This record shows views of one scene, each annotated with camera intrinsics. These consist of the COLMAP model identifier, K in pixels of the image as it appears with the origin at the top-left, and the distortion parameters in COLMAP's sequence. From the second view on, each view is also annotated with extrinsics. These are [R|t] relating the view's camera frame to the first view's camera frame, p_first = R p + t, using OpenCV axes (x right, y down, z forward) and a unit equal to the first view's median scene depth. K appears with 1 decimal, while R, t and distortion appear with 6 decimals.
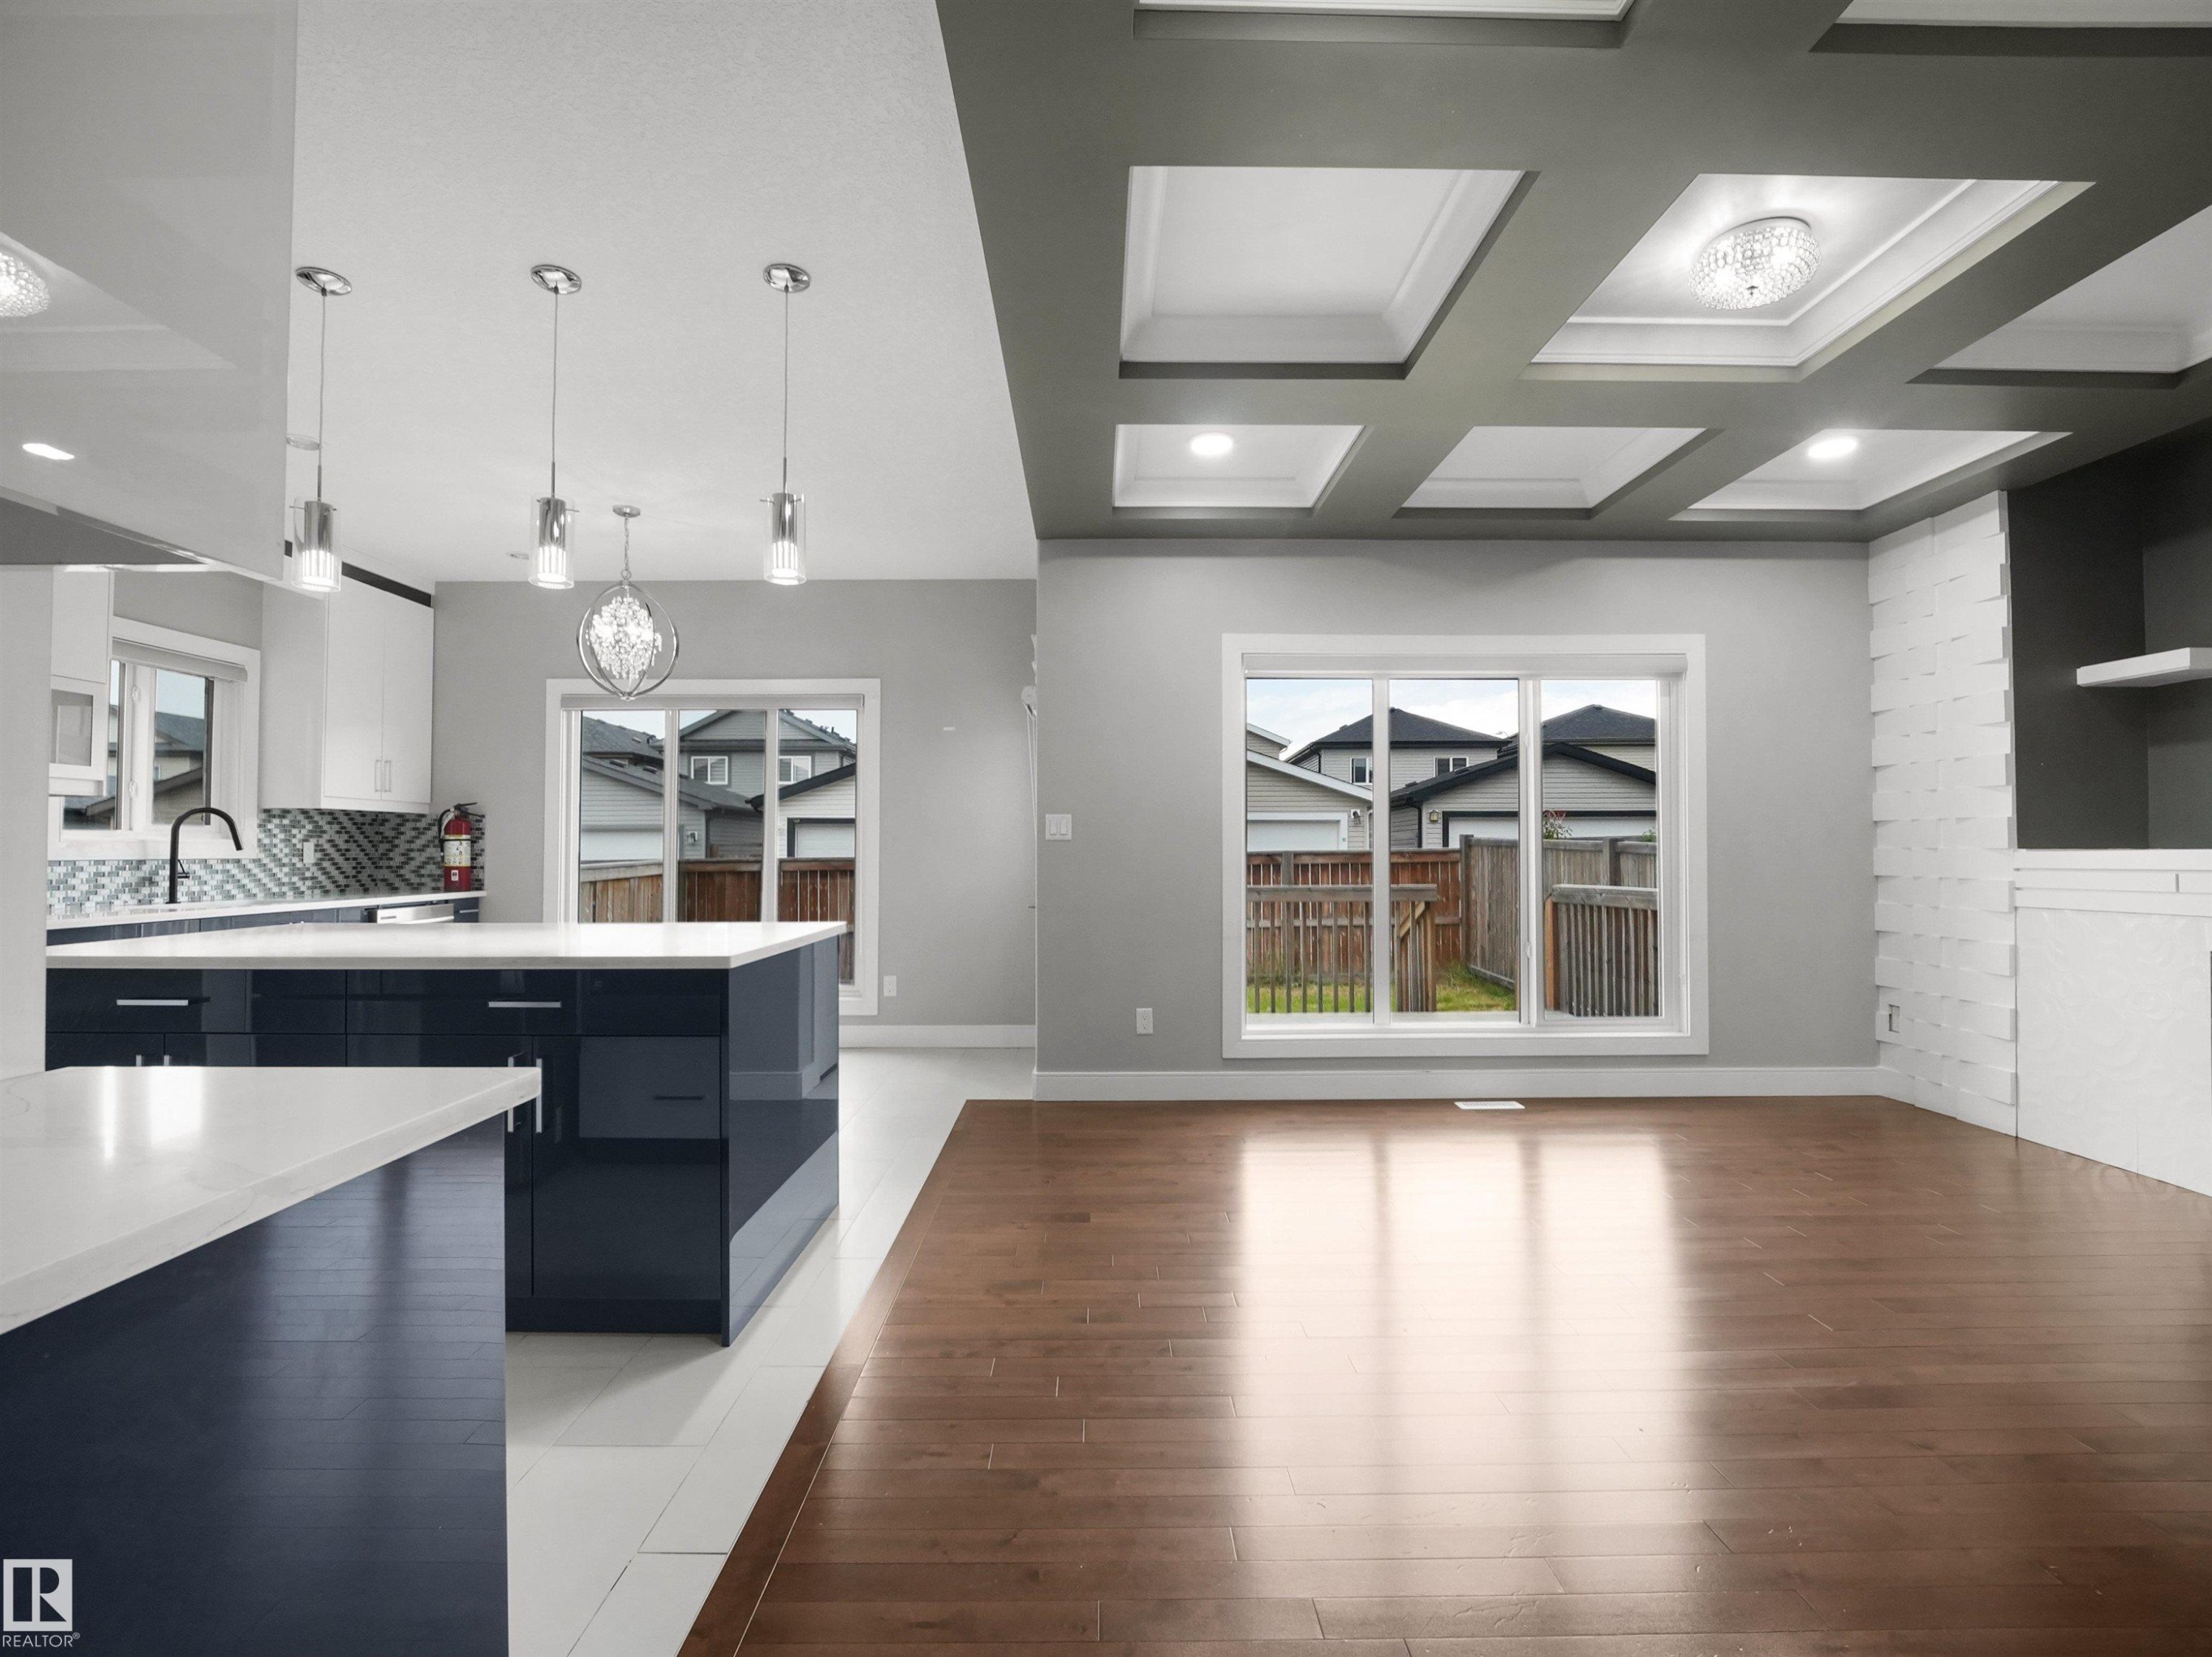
lens RADIAL K [[1007.6, 0, 1116.5], [0, 1007.6, 830.3], [0, 0, 1]] dist [-0.027154, 0.004969]
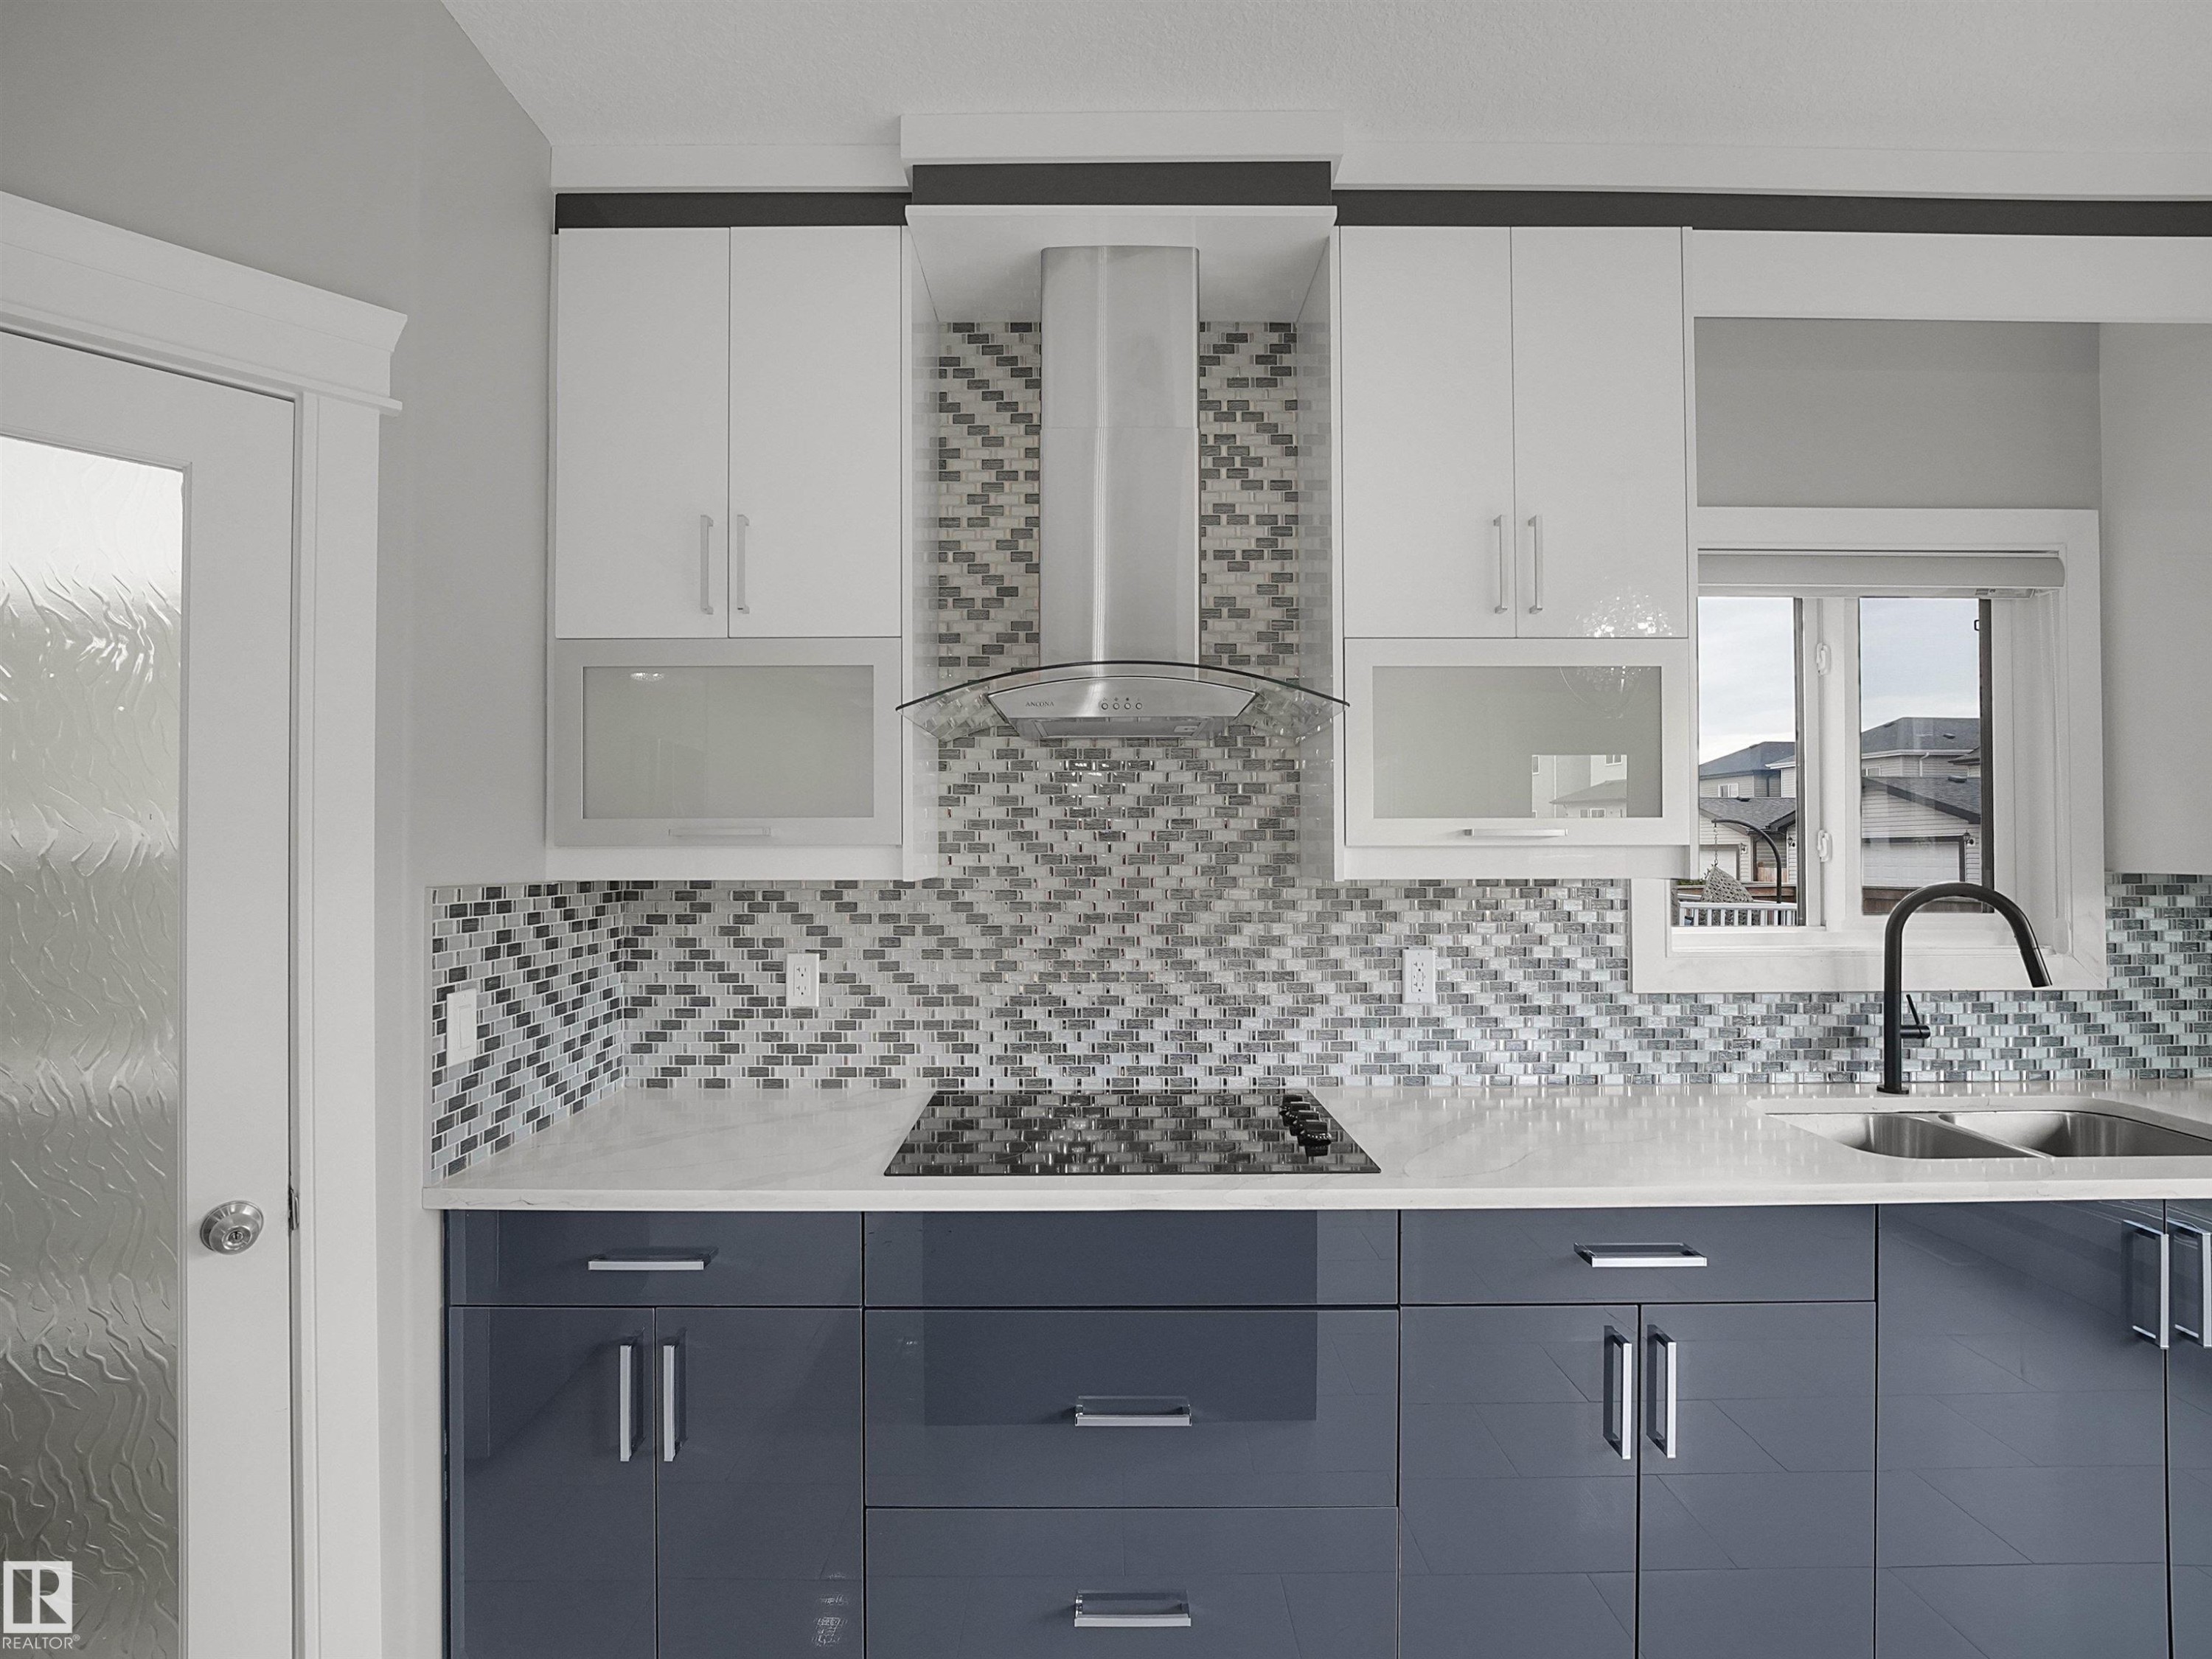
lens RADIAL K [[1007.5, 0, 1082.6], [0, 1007.5, 835.0], [0, 0, 1]] dist [-0.027154, 0.004969]
pose [[-0.017319, -0.012950, -0.999766, -0.420834], [0.022248, 0.999664, -0.013334, -0.042067], [0.999602, -0.022474, -0.017025, 0.548419]]
